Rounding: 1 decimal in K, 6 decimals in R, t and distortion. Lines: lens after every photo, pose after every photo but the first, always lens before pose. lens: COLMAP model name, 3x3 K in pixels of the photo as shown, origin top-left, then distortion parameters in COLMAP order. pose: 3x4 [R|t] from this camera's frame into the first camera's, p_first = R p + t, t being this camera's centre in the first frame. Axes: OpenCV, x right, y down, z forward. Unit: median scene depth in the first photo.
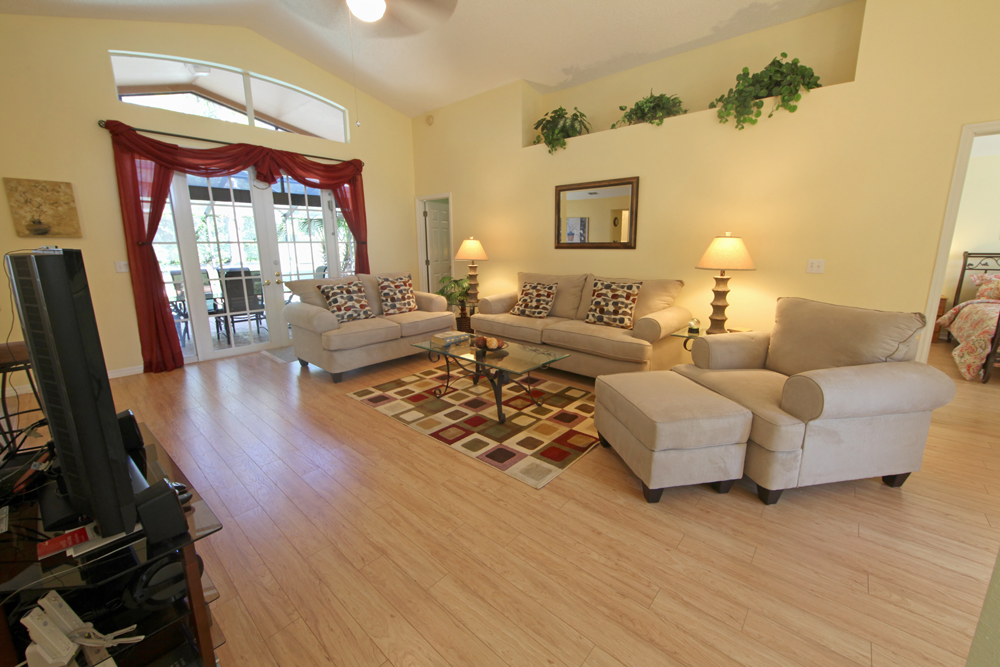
lens RADIAL K [[406.3, 0, 501.2], [0, 406.3, 329.9], [0, 0, 1]] dist [-0.014576, -0.000319]
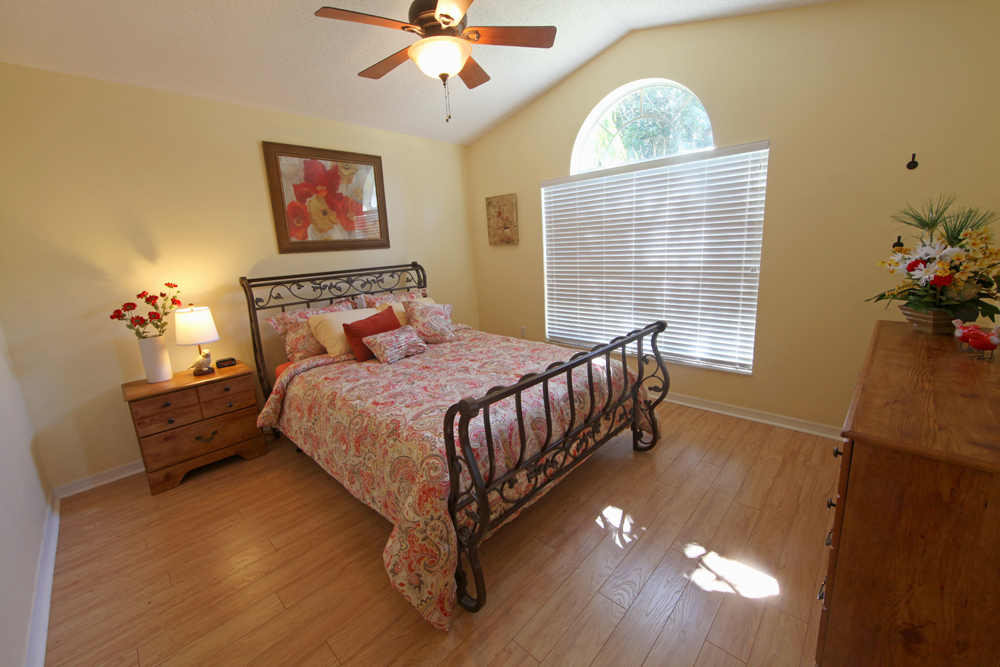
lens RADIAL K [[406.3, 0, 499.7], [0, 406.3, 333.7], [0, 0, 1]] dist [-0.014576, -0.000319]
pose [[0.055565, -0.193641, 0.979498, 0.397476], [0.235434, 0.955892, 0.175619, -0.087044], [-0.970301, 0.220849, 0.098704, 0.393130]]
